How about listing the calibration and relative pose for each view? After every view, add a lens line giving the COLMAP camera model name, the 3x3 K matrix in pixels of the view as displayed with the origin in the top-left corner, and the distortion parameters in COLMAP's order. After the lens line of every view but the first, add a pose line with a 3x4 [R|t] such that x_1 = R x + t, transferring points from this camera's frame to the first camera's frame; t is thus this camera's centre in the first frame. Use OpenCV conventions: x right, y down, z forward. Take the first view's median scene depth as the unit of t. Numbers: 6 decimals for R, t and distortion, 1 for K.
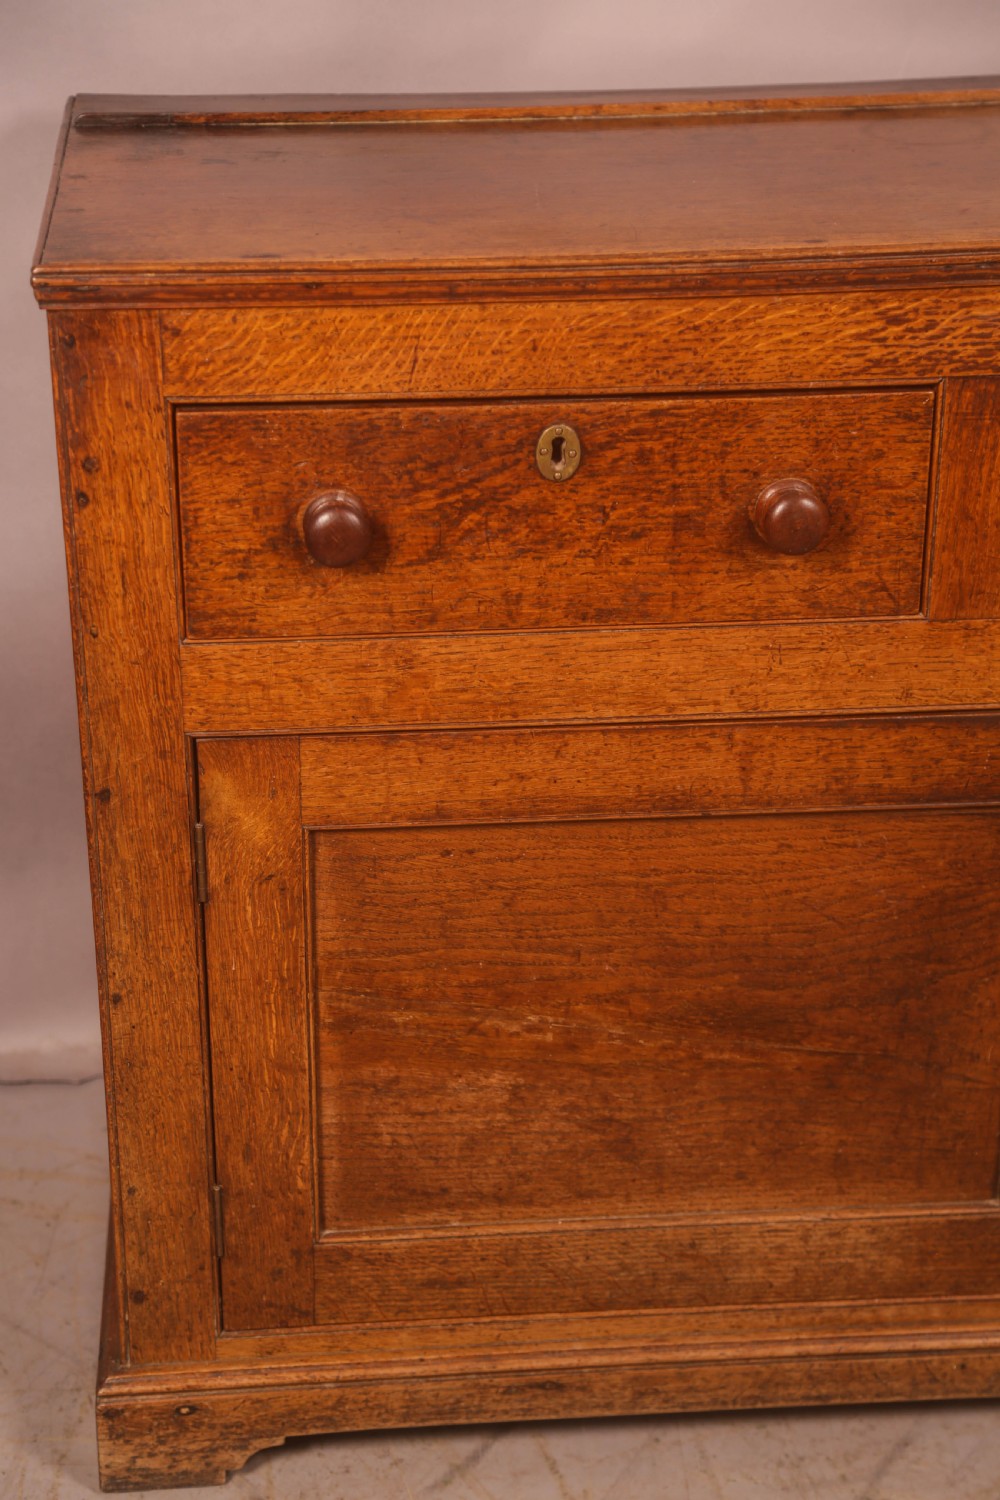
lens RADIAL K [[2726.8, 0, 505.4], [0, 2726.8, 777.6], [0, 0, 1]] dist [0.258070, 0.000000]
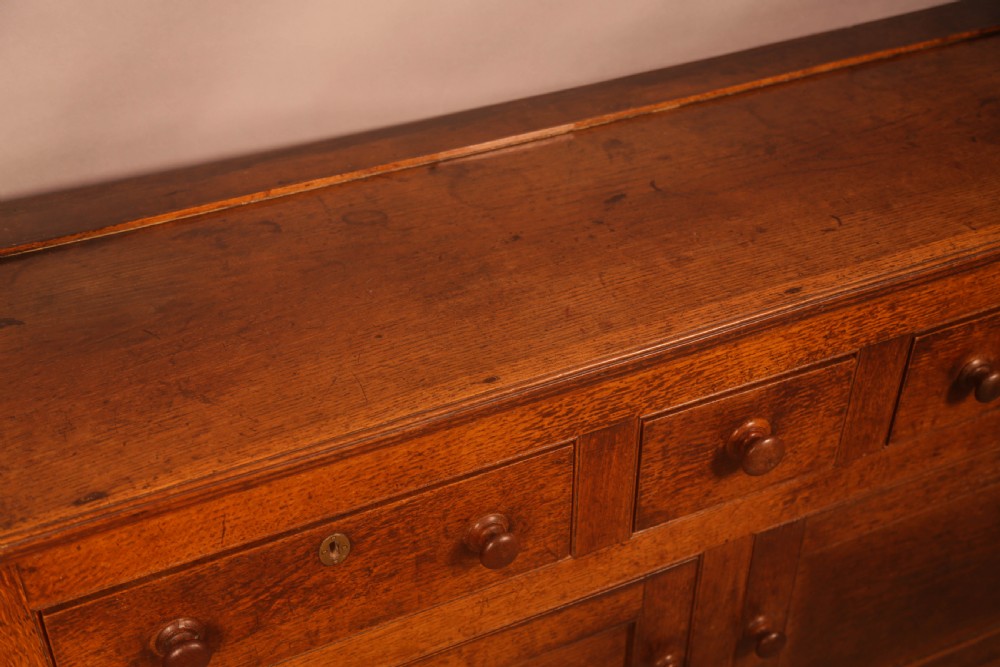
lens RADIAL K [[1215.4, 0, 499.7], [0, 1215.4, 336.1], [0, 0, 1]] dist [0.084803, 0.000000]
pose [[0.941409, -0.198365, 0.272763, -0.048673], [0.137582, 0.964267, 0.226409, -0.347097], [-0.307928, -0.175617, 0.935061, 0.405997]]
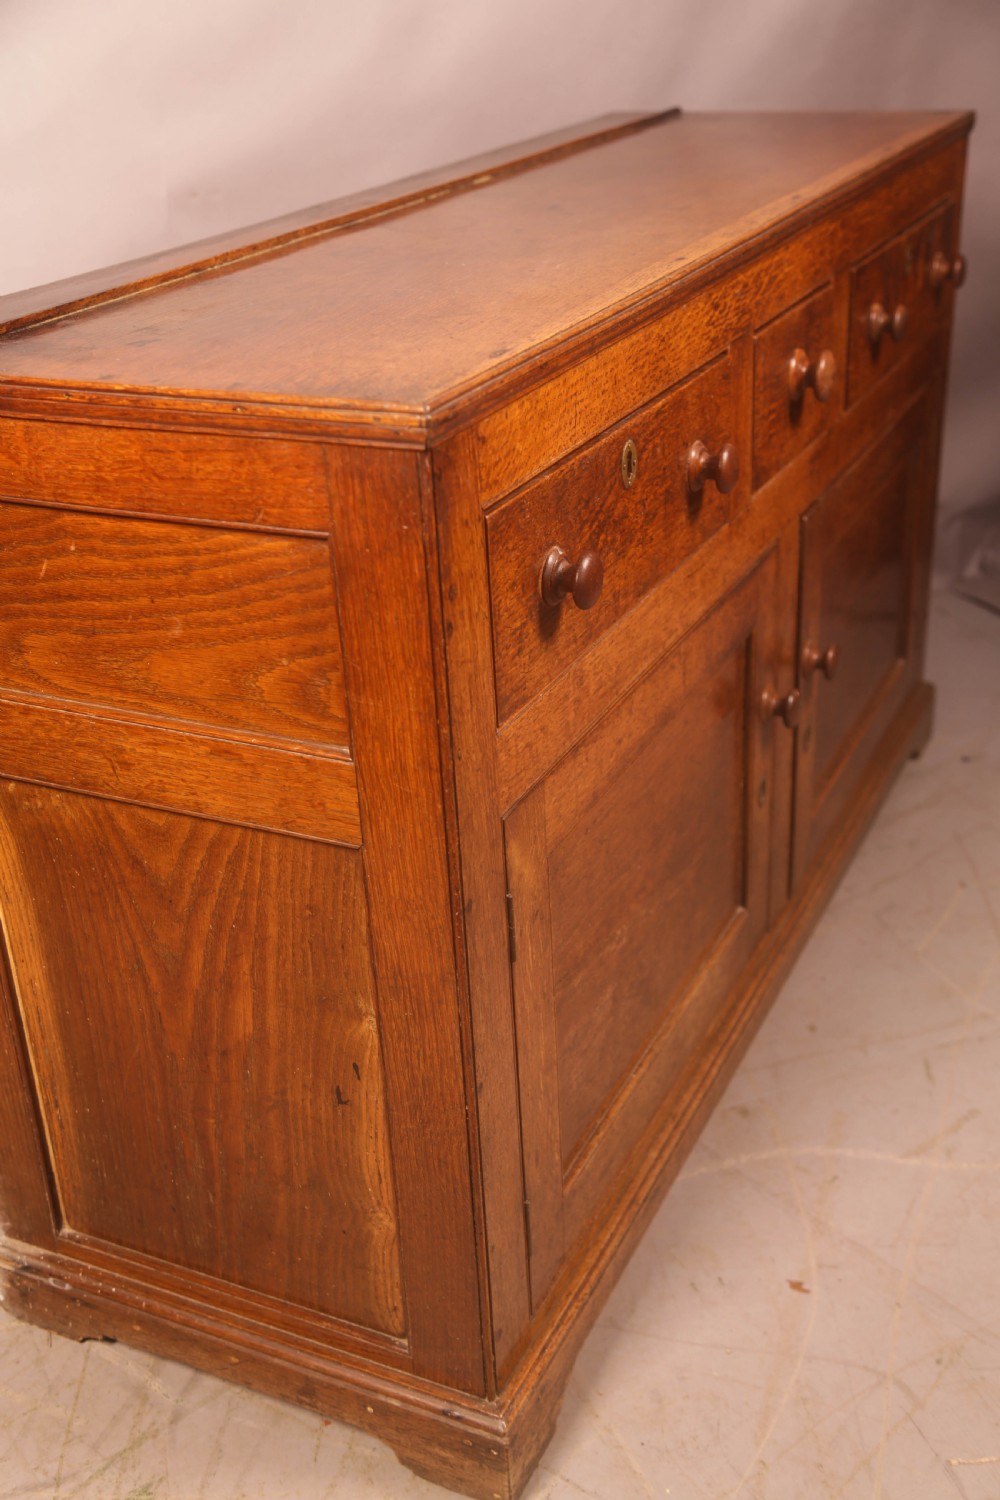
lens RADIAL K [[1663.4, 0, 497.1], [0, 1663.4, 757.8], [0, 0, 1]] dist [0.049900, 0.000000]
pose [[0.520086, -0.398610, 0.755395, -0.611773], [0.402174, 0.894527, 0.195133, -0.167462], [-0.753503, 0.202314, 0.625541, 0.598847]]
